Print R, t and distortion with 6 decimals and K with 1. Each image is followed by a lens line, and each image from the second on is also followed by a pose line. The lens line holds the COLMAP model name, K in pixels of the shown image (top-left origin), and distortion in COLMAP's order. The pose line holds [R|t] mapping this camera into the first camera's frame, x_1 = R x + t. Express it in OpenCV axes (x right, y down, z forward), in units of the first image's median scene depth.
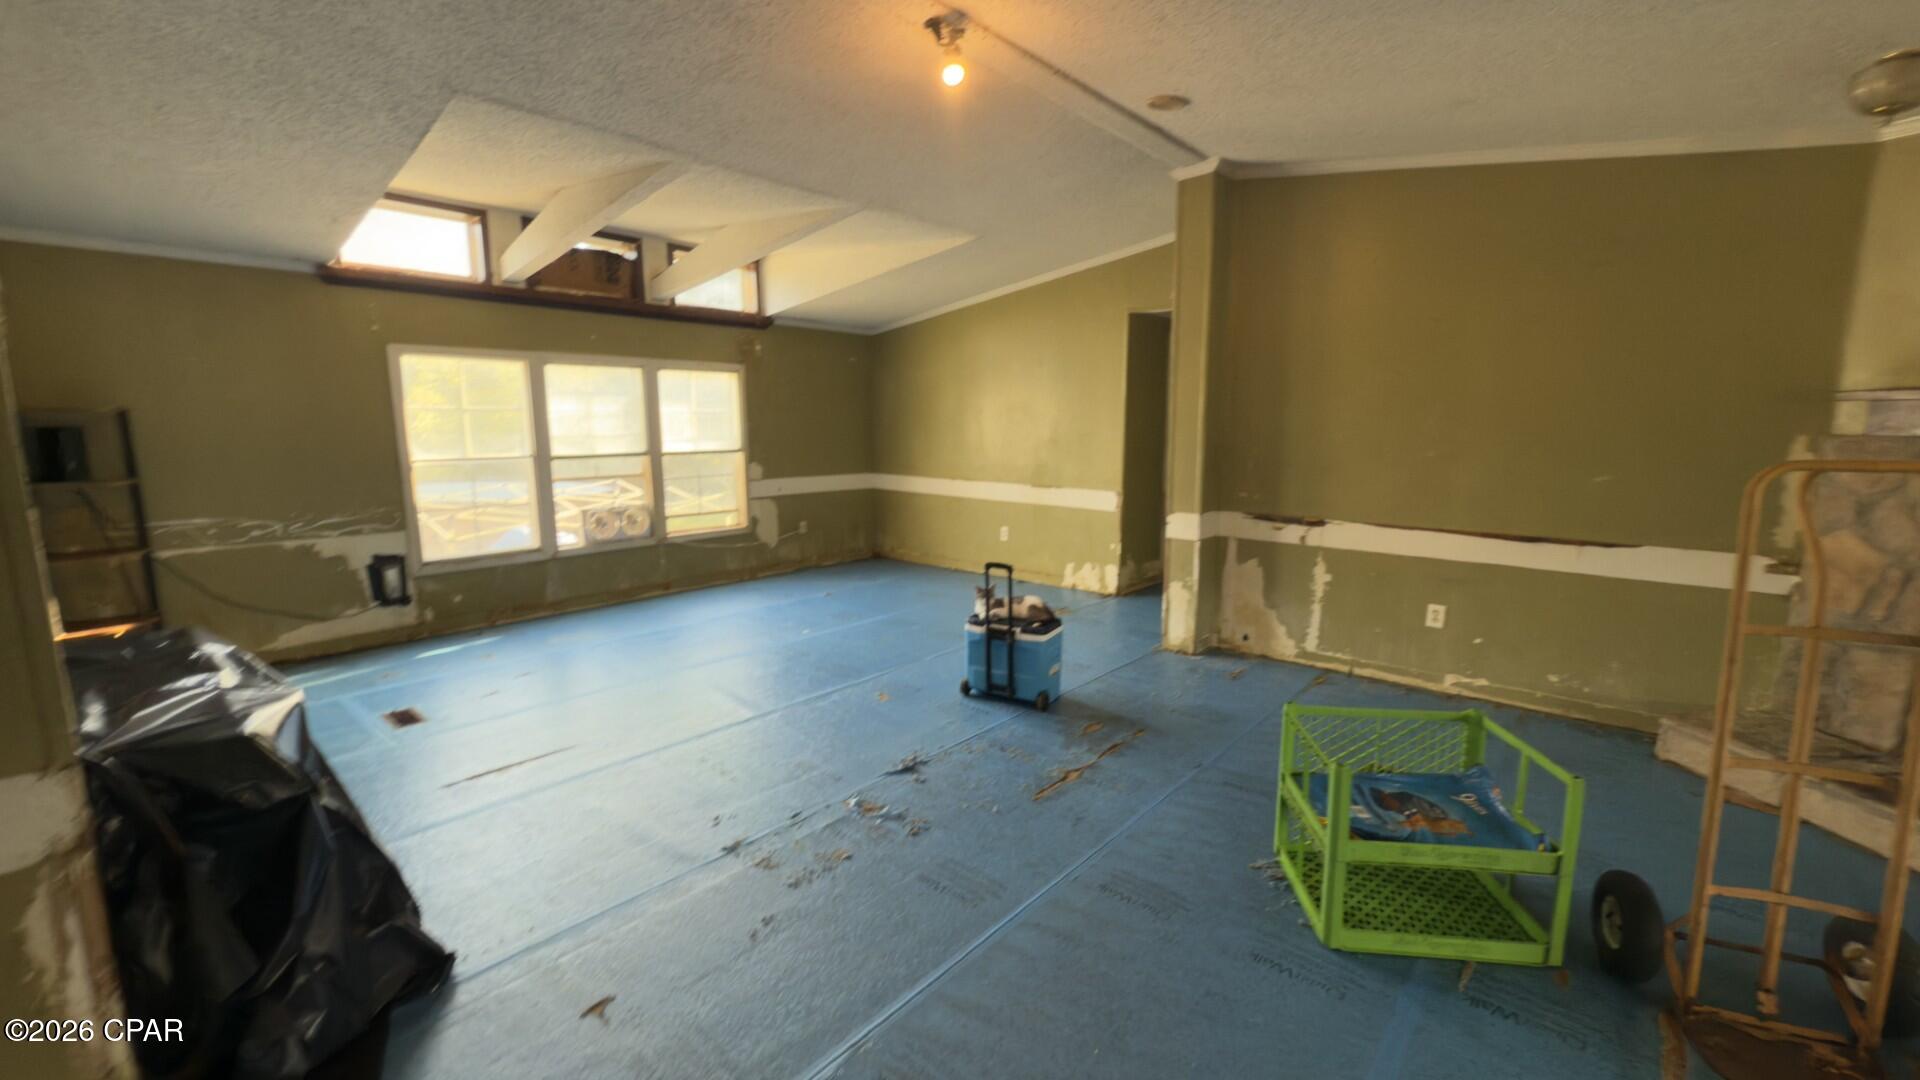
lens RADIAL K [[767.4, 0, 964.9], [0, 767.4, 539.7], [0, 0, 1]] dist [-0.000723, 0.000361]
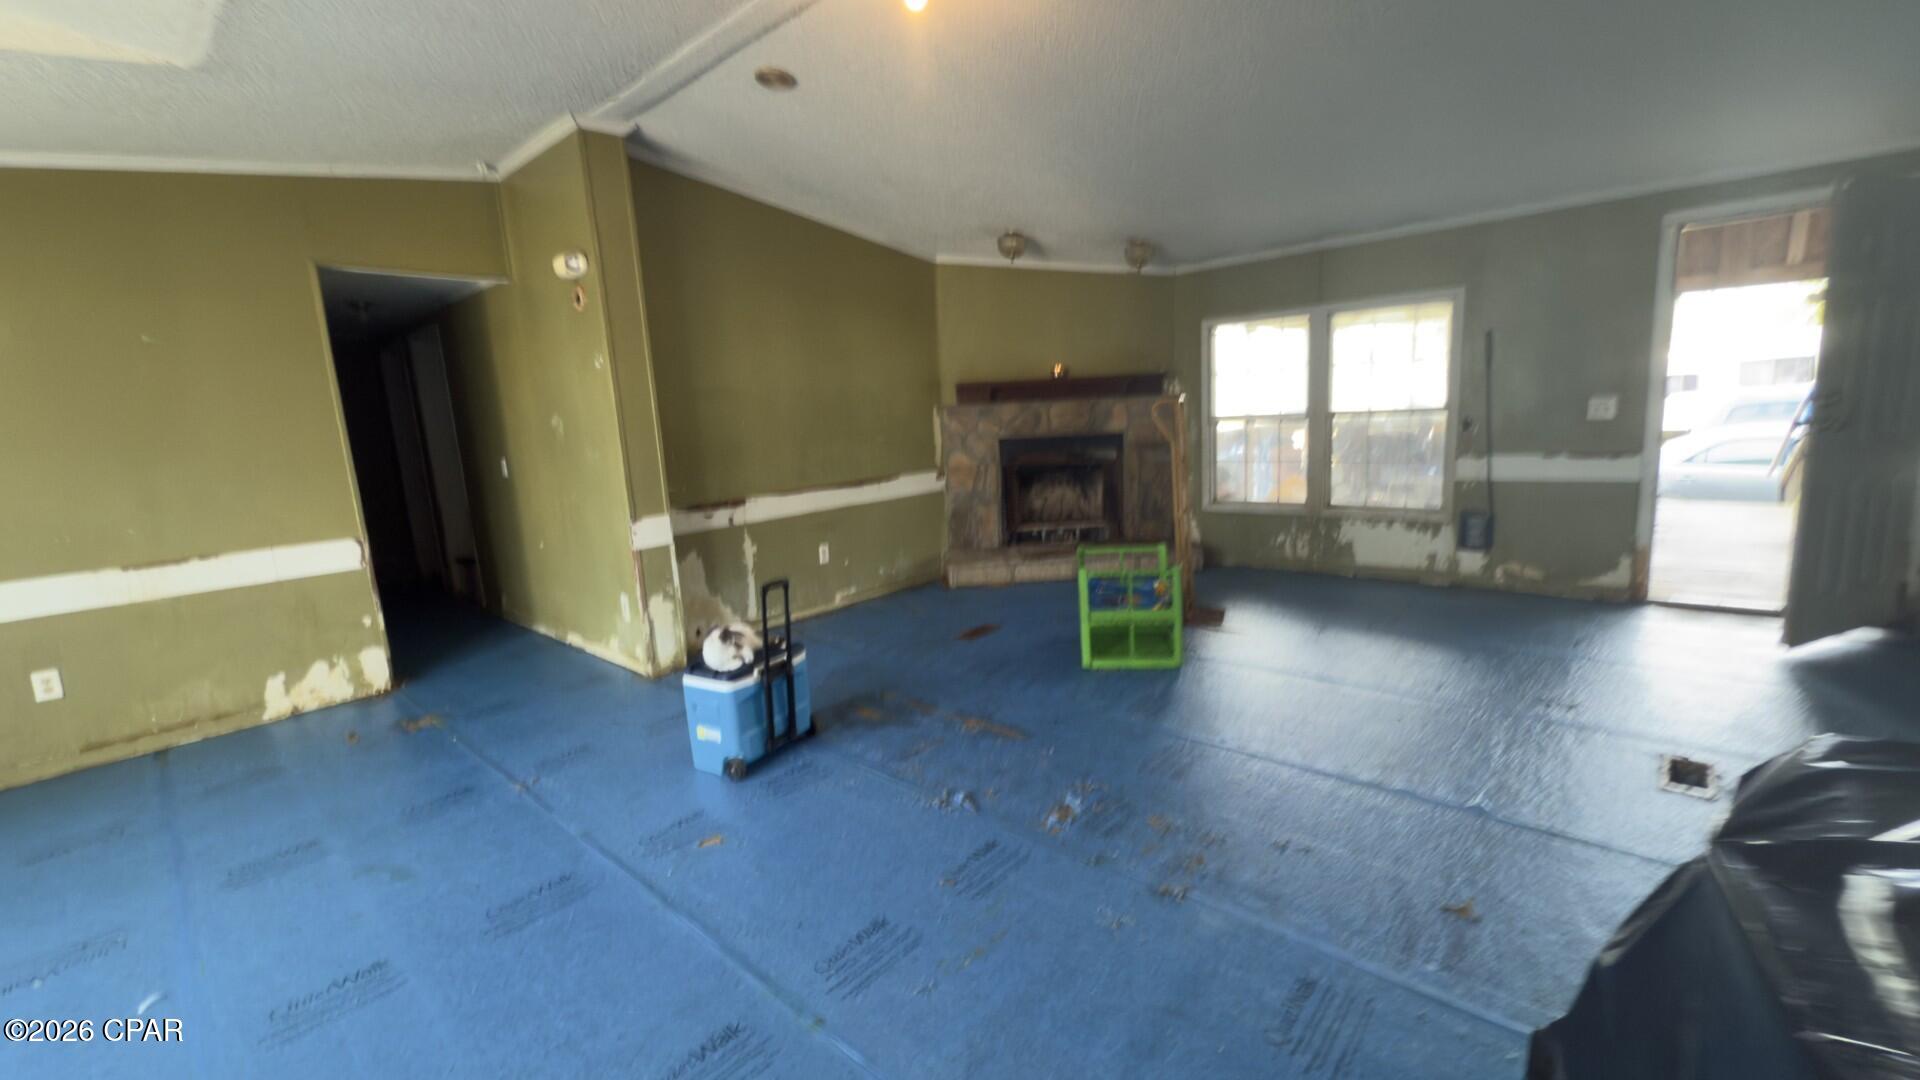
lens RADIAL K [[767.4, 0, 965.0], [0, 767.4, 539.9], [0, 0, 1]] dist [-0.000723, 0.000361]
pose [[0.002210, -0.176651, 0.984271, -0.617148], [0.206472, 0.963145, 0.172396, -0.091485], [-0.978450, 0.202844, 0.038602, 0.644745]]
